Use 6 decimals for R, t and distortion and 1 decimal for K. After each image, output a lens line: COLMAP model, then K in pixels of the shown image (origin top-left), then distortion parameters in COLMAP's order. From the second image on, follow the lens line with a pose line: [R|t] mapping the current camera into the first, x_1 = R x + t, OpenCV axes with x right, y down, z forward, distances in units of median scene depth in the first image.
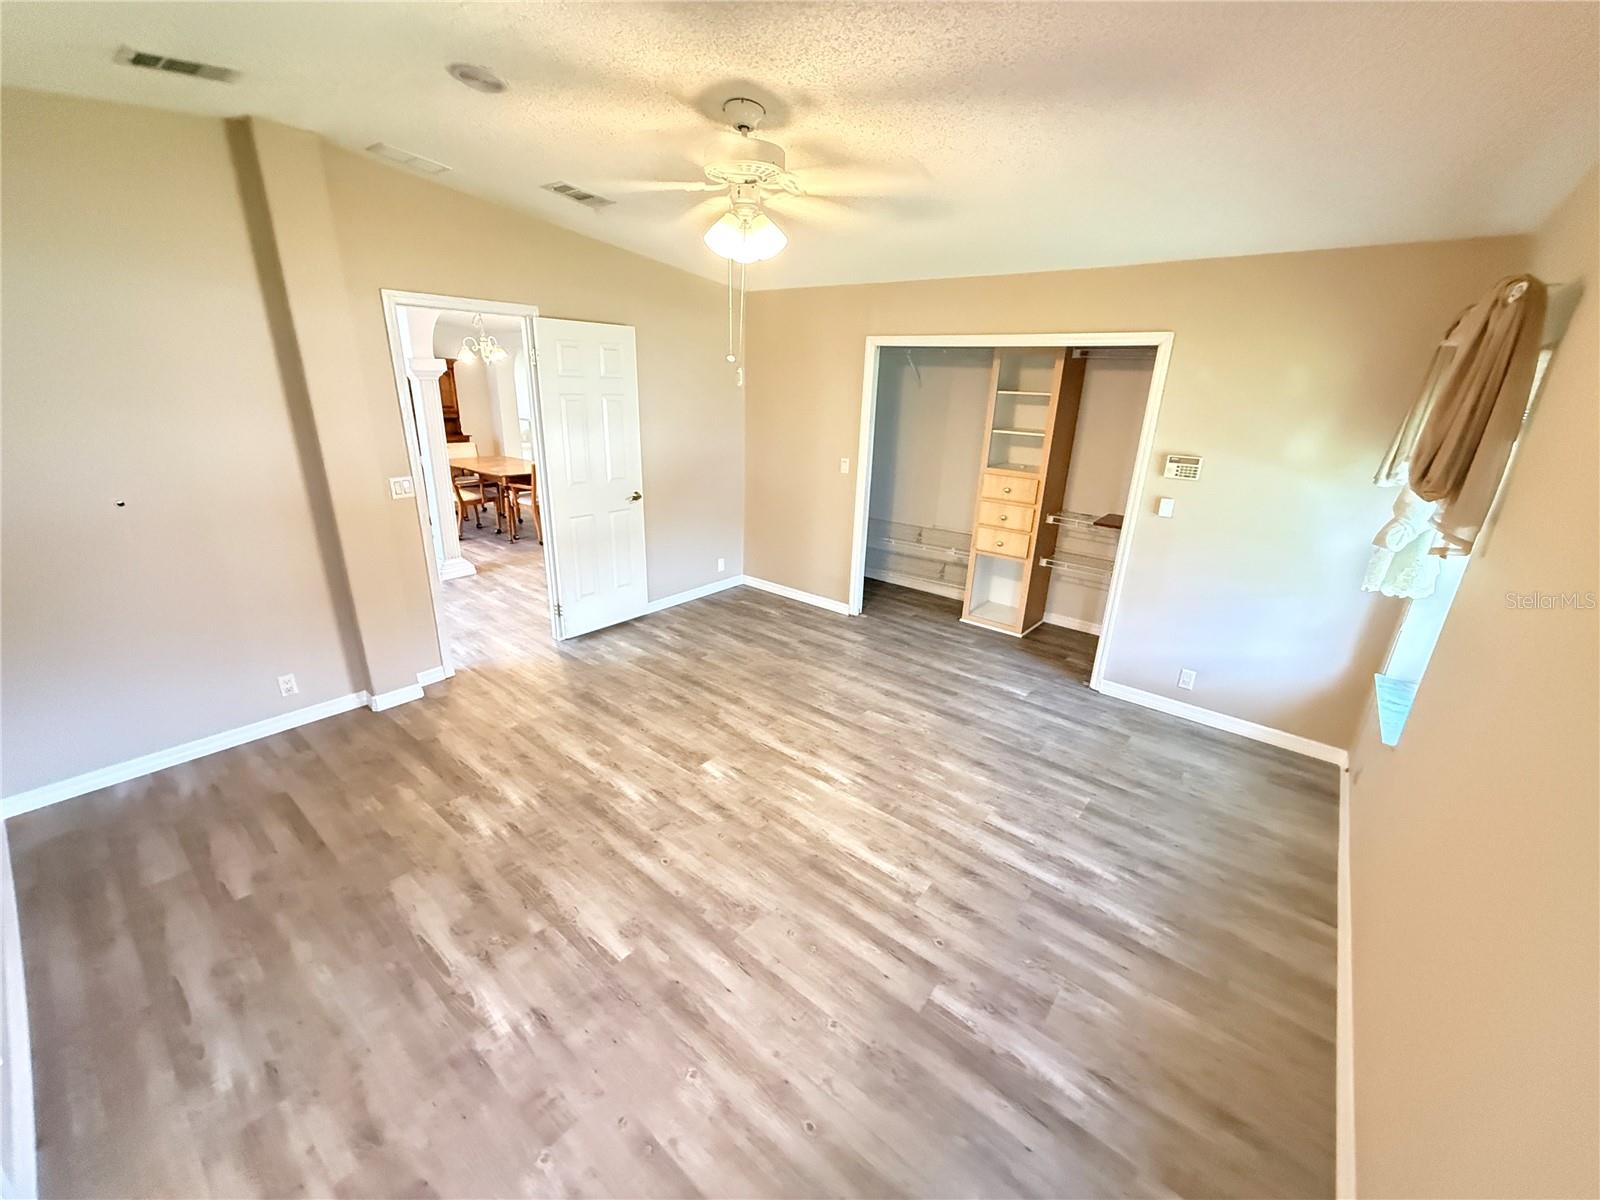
lens RADIAL K [[638.7, 0, 797.7], [0, 638.7, 602.9], [0, 0, 1]] dist [0.001014, 0.000050]
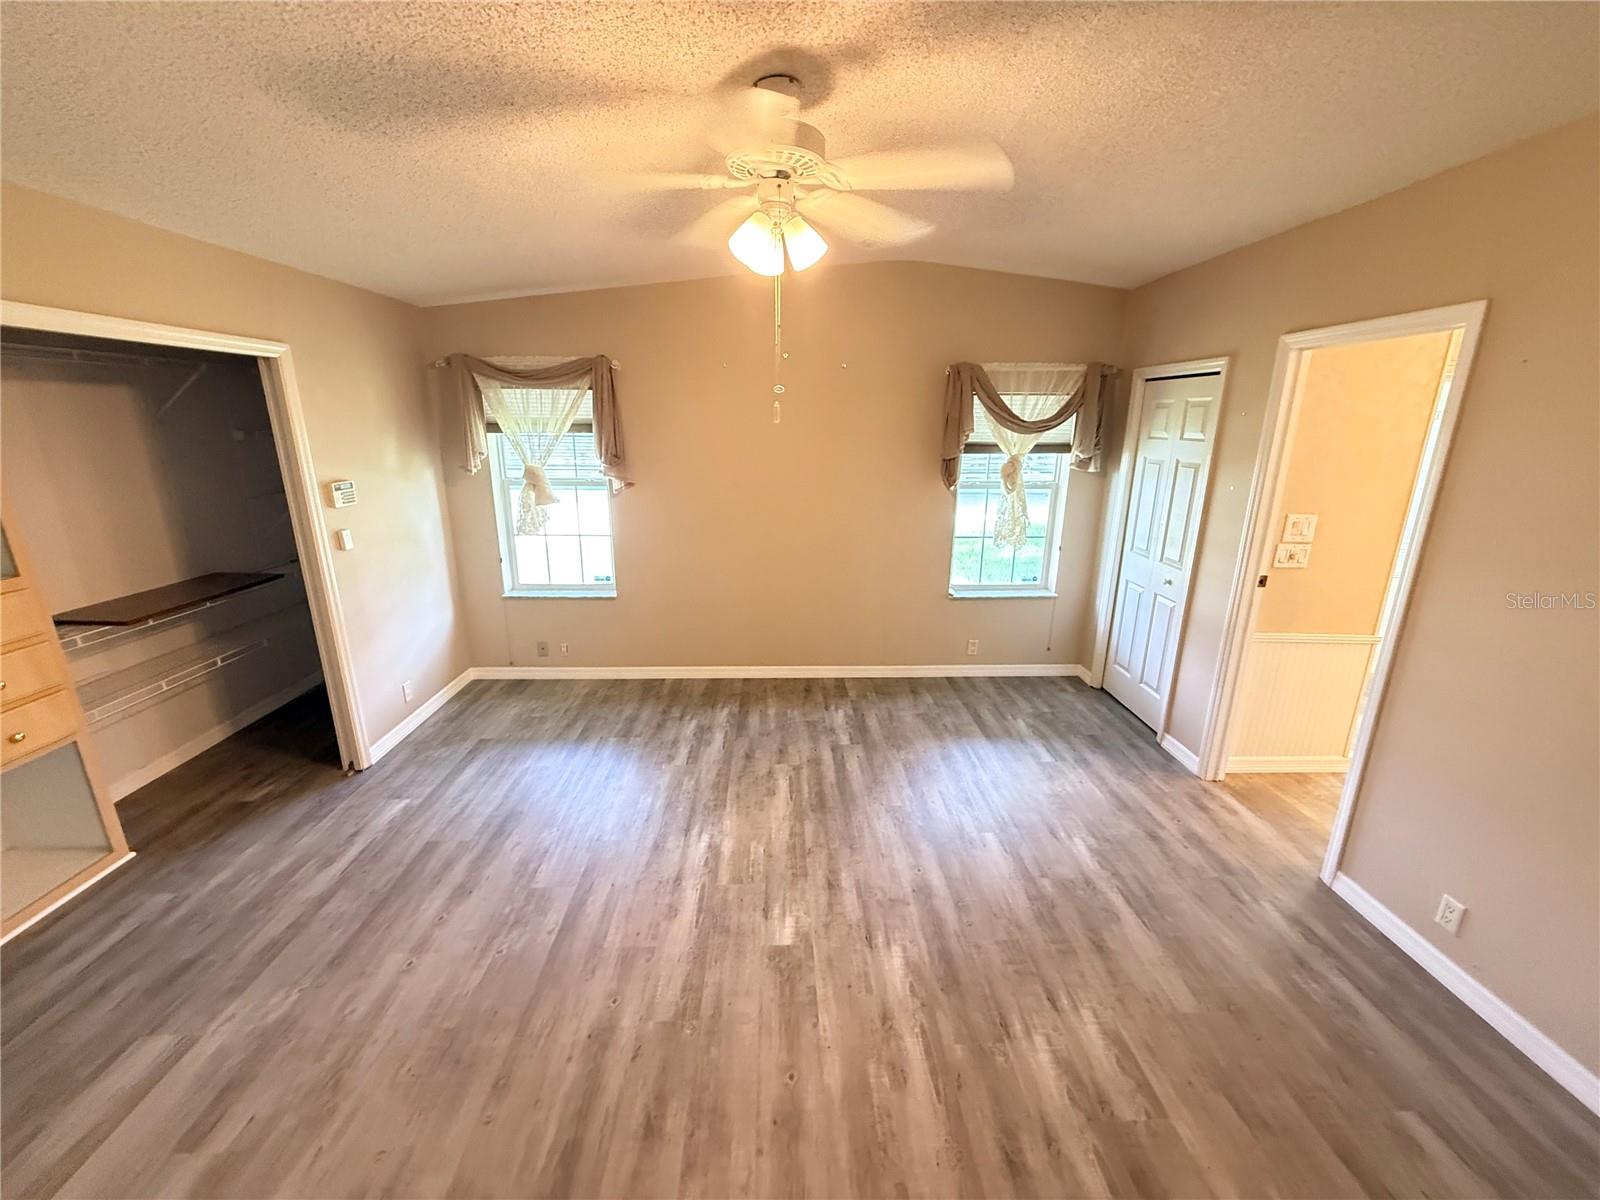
lens RADIAL K [[638.7, 0, 797.6], [0, 638.7, 600.7], [0, 0, 1]] dist [0.001014, 0.000050]
pose [[-0.659962, -0.237465, 0.712783, -0.595156], [0.226243, 0.841881, 0.489950, -0.436361], [-0.716425, 0.484611, -0.501885, 1.206573]]
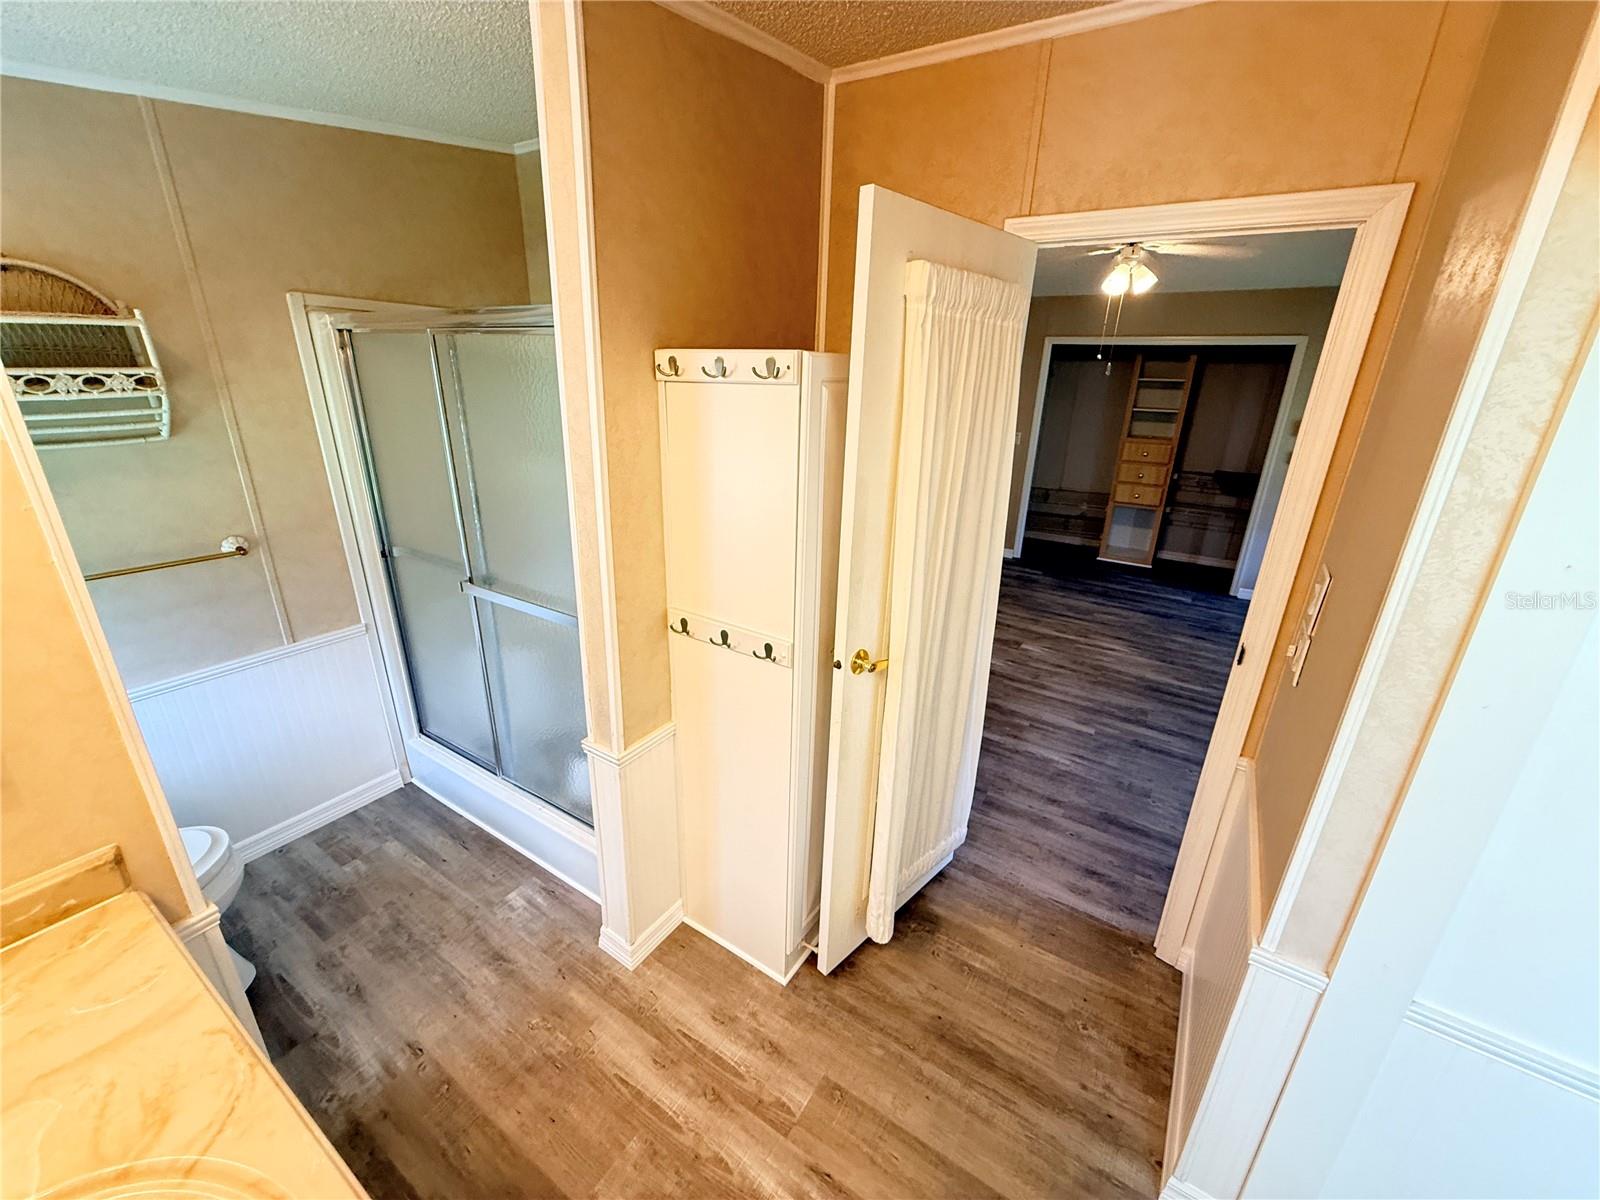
lens RADIAL K [[638.7, 0, 799.6], [0, 638.7, 602.9], [0, 0, 1]] dist [0.001014, 0.000050]
pose [[0.993602, -0.042907, 0.104473, -0.806624], [0.041432, 0.999009, 0.016242, 0.118694], [-0.105066, -0.011809, 0.994395, -0.361546]]
